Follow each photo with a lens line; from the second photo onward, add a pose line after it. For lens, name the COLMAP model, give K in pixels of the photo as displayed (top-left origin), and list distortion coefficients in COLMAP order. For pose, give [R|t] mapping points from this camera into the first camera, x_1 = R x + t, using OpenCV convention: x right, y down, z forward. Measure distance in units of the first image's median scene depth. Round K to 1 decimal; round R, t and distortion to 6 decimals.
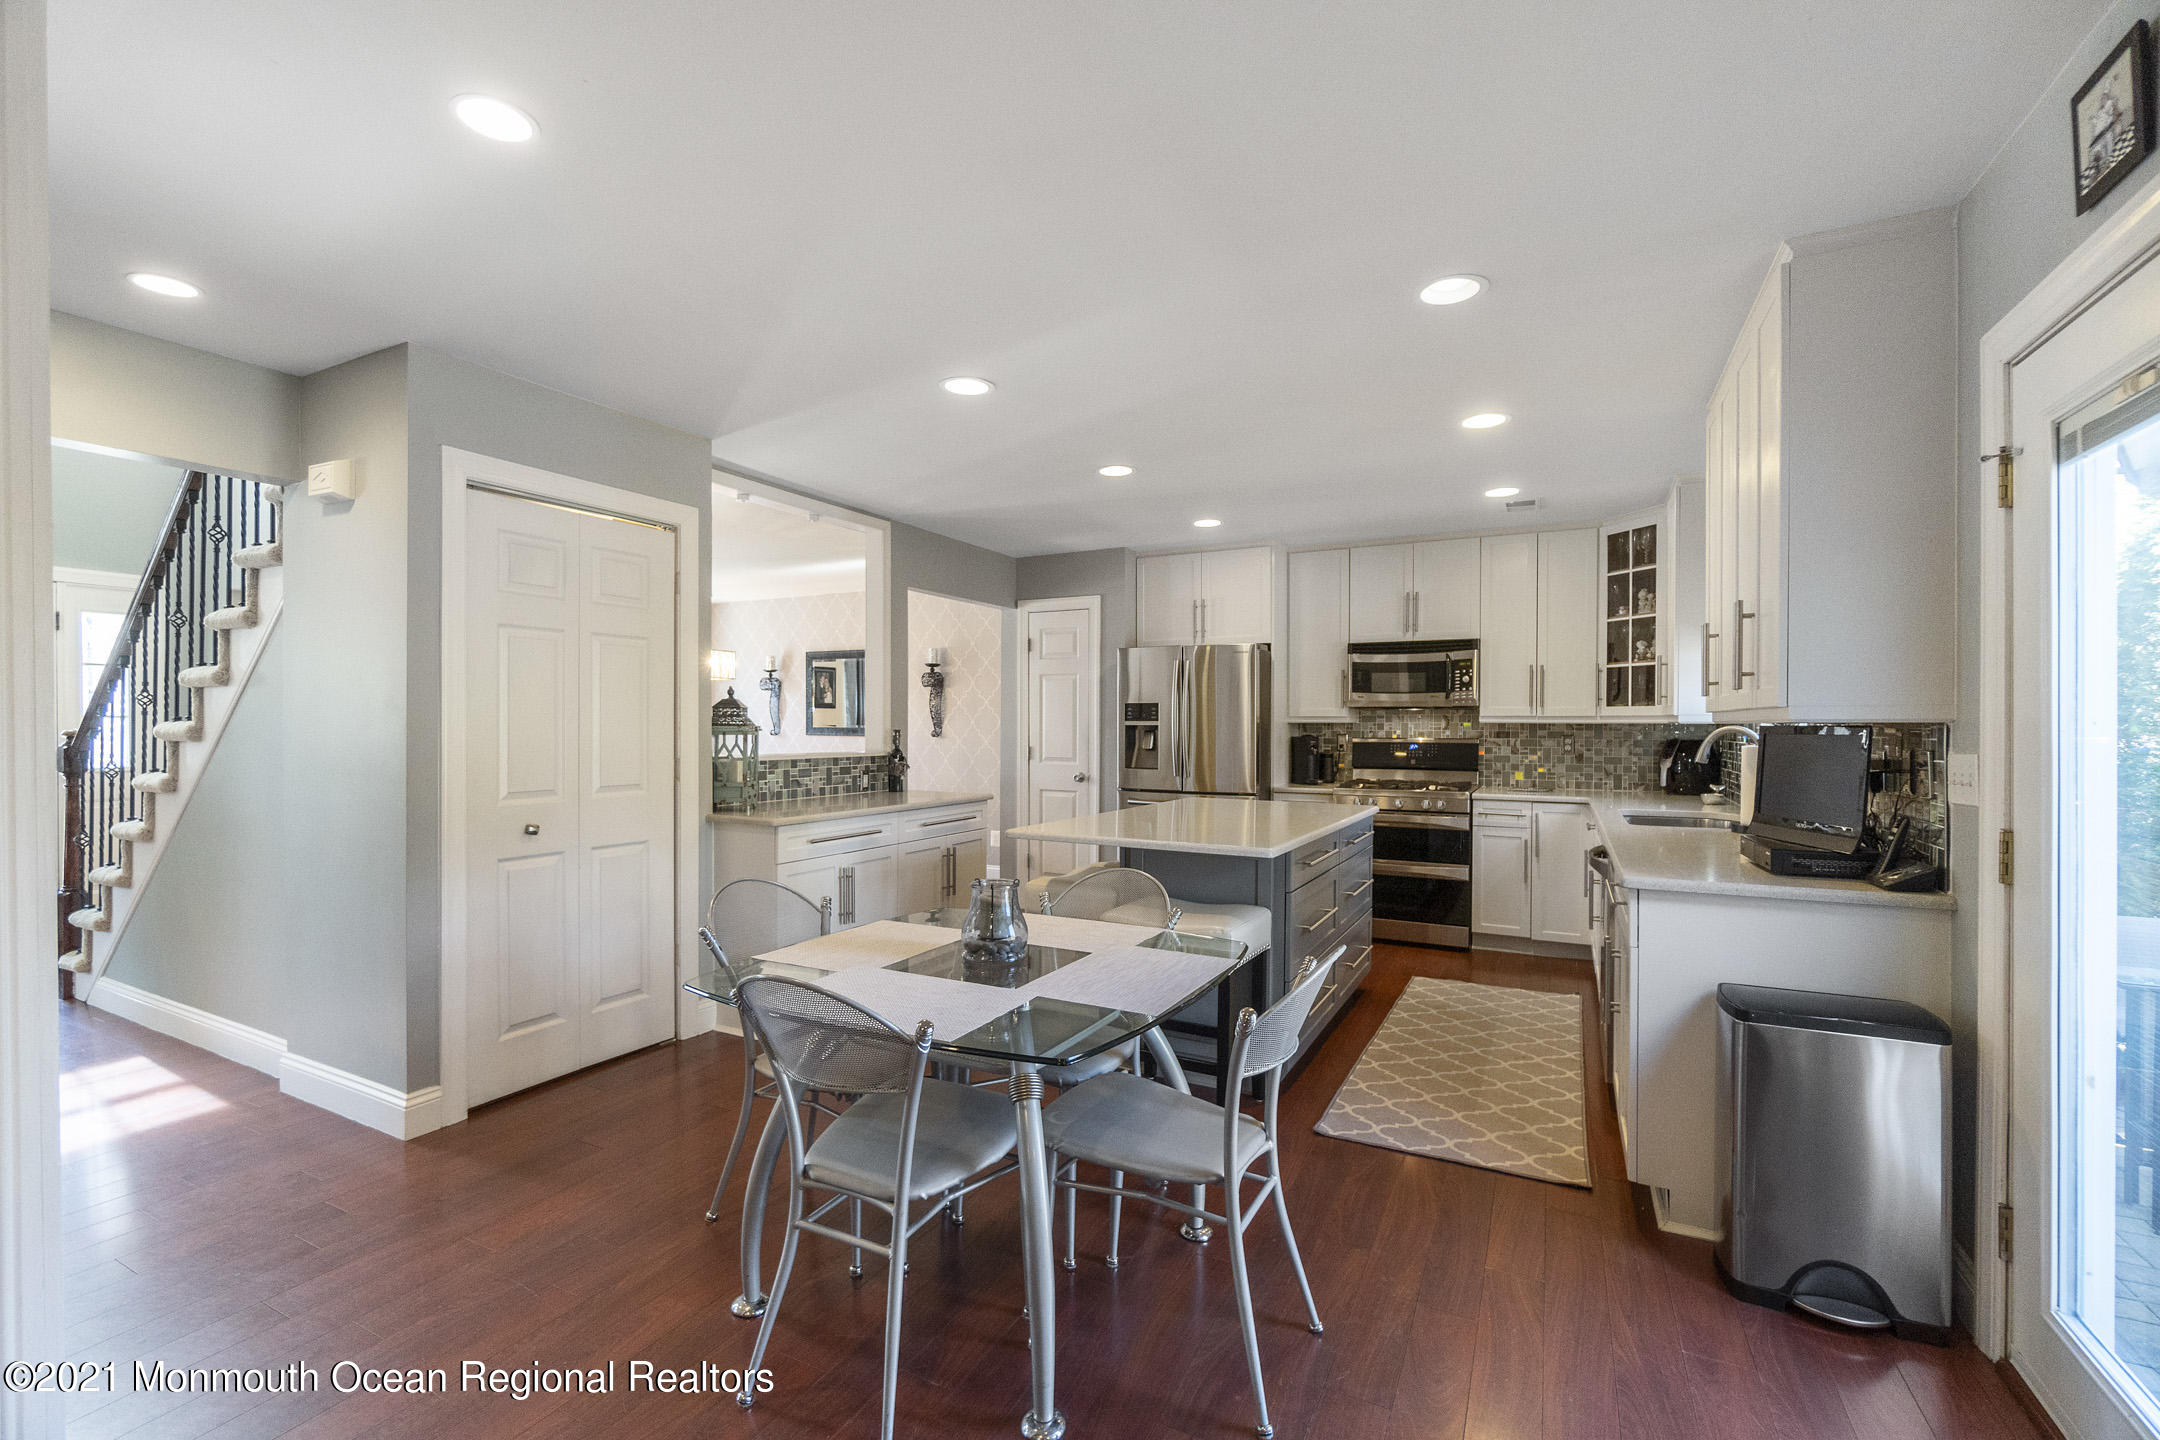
lens RADIAL K [[937.8, 0, 1064.2], [0, 937.8, 730.9], [0, 0, 1]] dist [-0.000121, -0.000694]
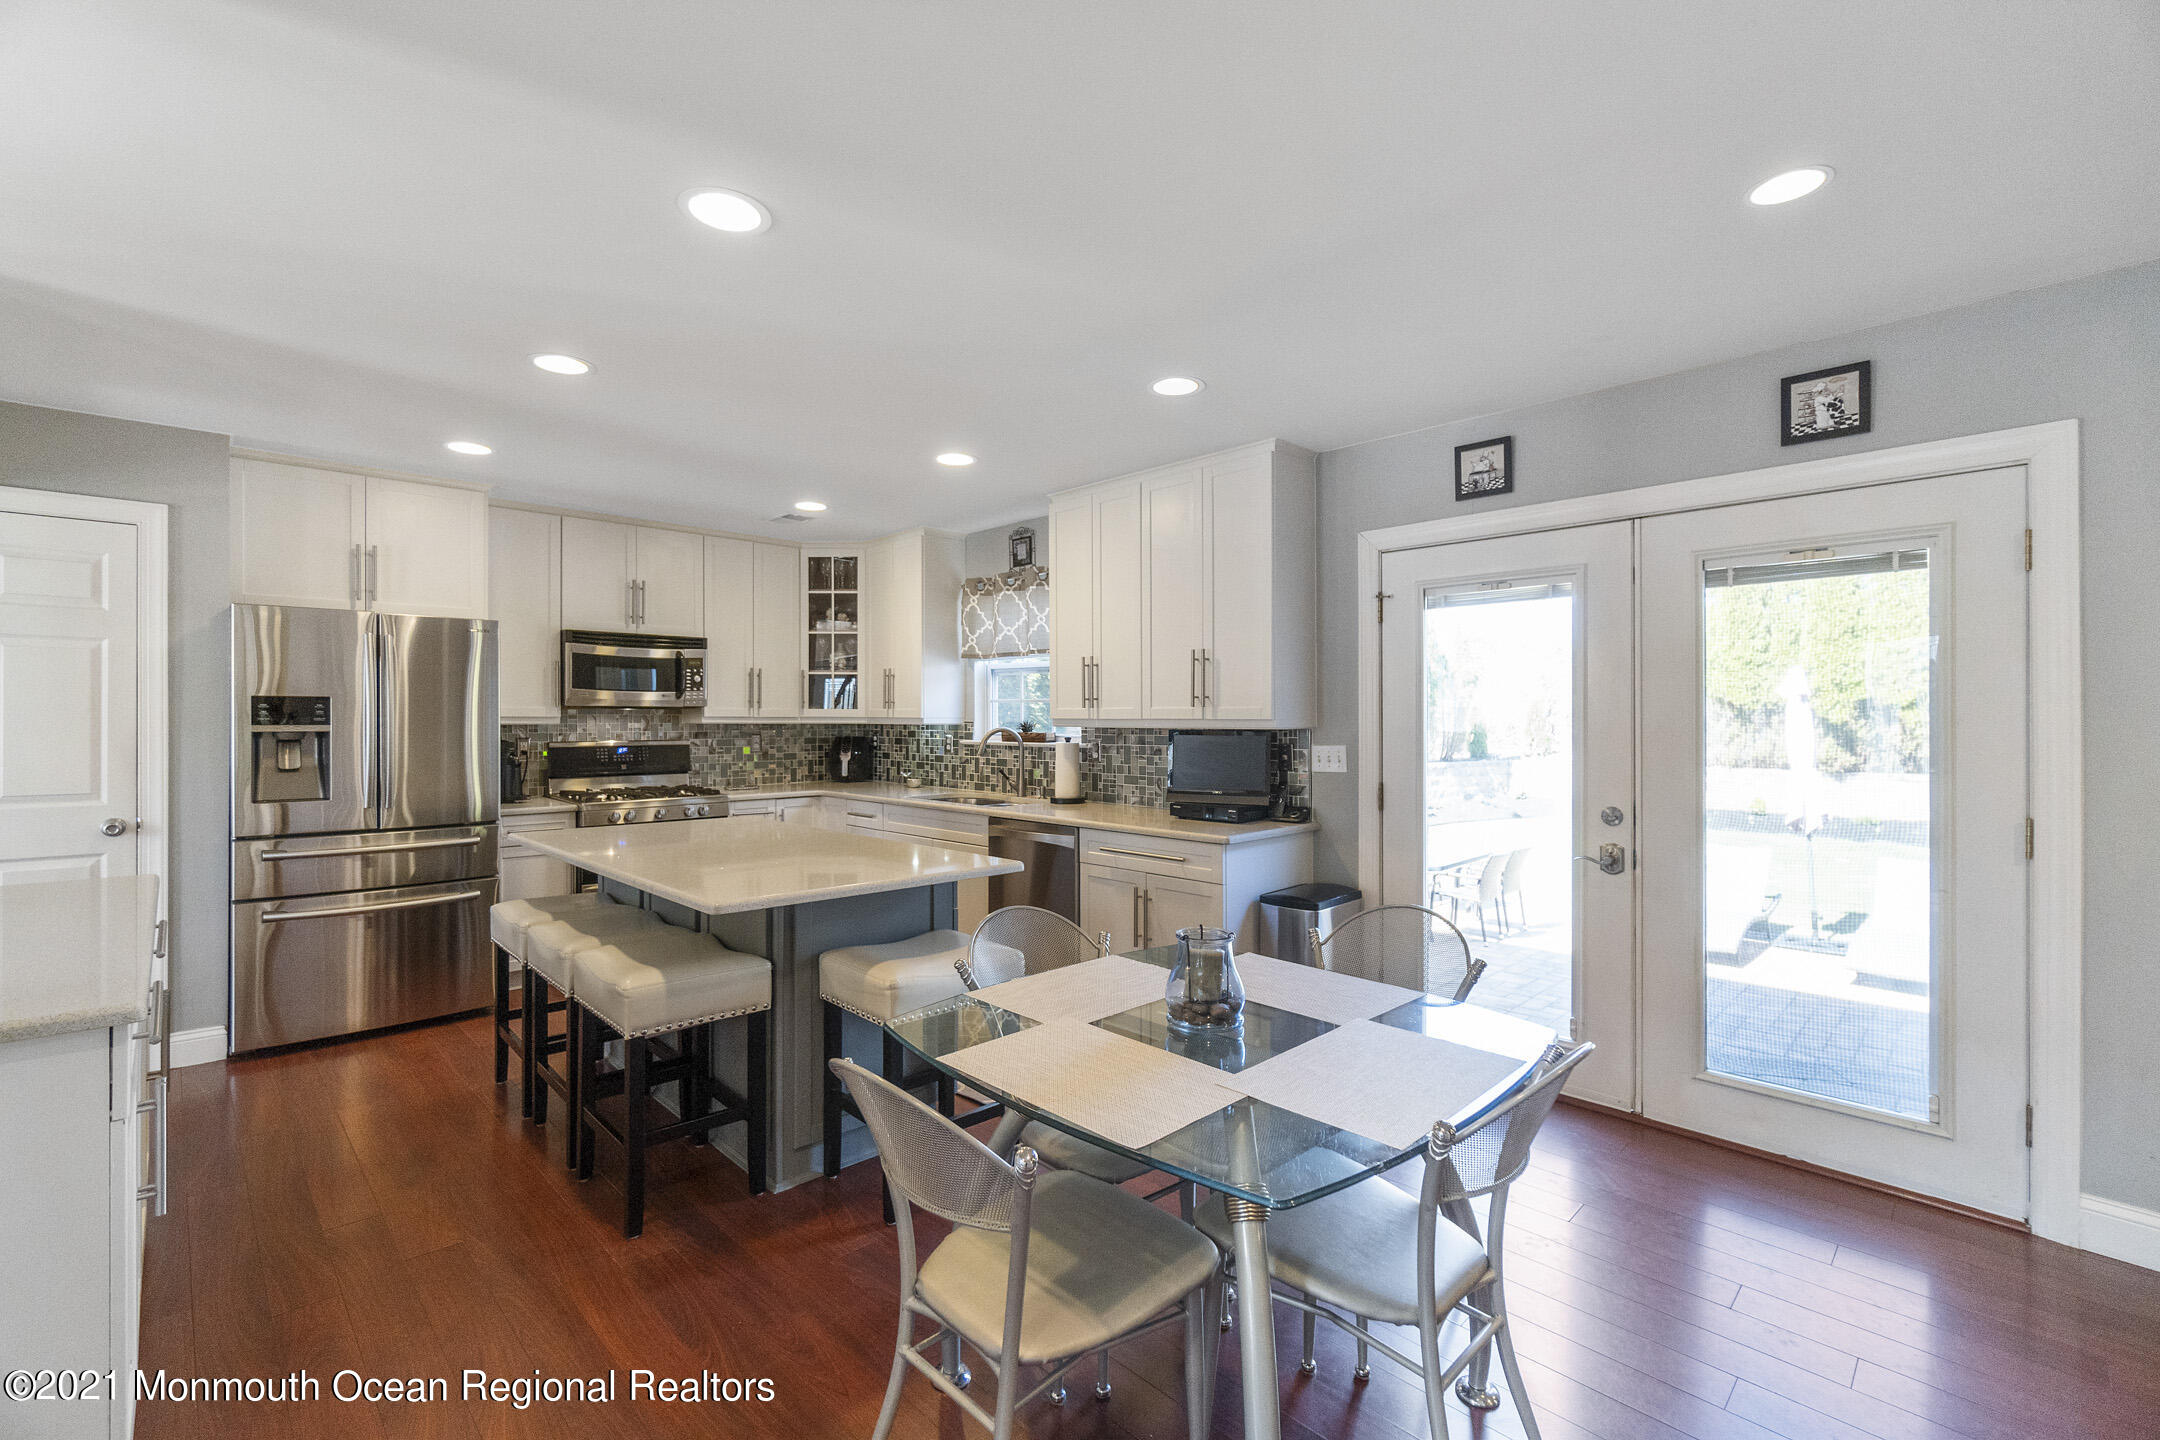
lens RADIAL K [[930.9, 0, 1080.0], [0, 930.9, 720.0], [0, 0, 1]] dist [-0.009362, 0.000200]
pose [[0.306384, -0.004569, 0.951897, -0.367723], [0.006055, 0.999978, 0.002851, -0.012888], [-0.951889, 0.004890, 0.306405, 0.327654]]
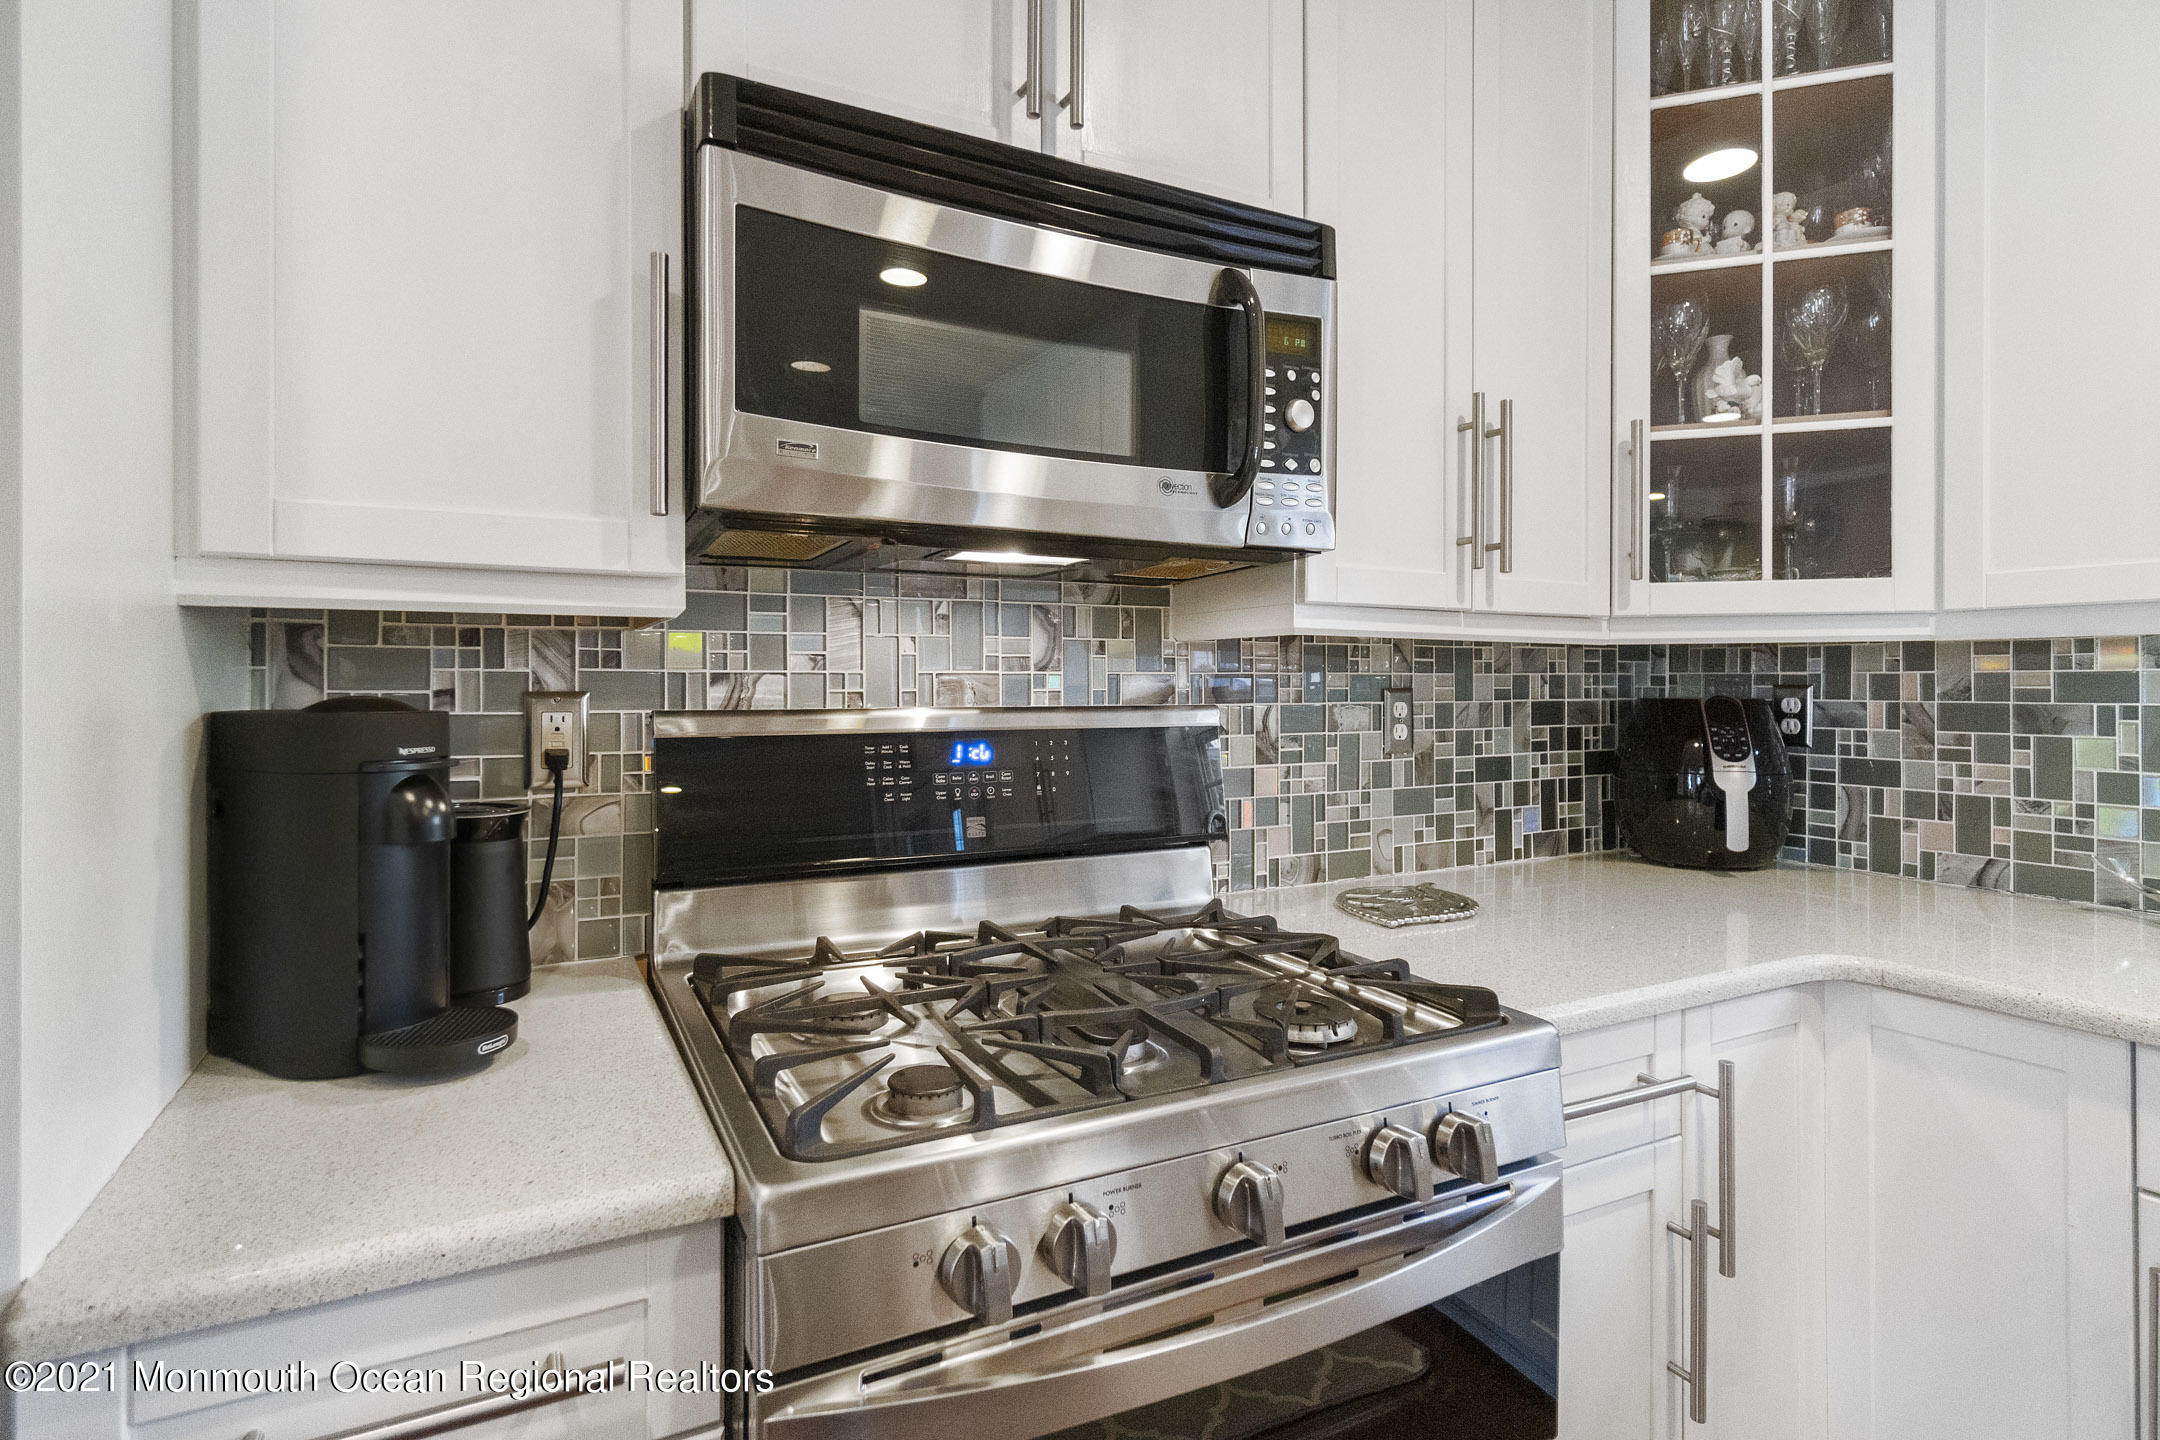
lens RADIAL K [[1085.0, 0, 1072.7], [0, 1085.0, 681.3], [0, 0, 1]] dist [0.013622, -0.000016]
pose [[0.568832, 0.001652, 0.822452, 0.206175], [0.006848, 0.999954, -0.006745, 0.003959], [-0.822426, 0.009468, 0.568794, 0.907479]]
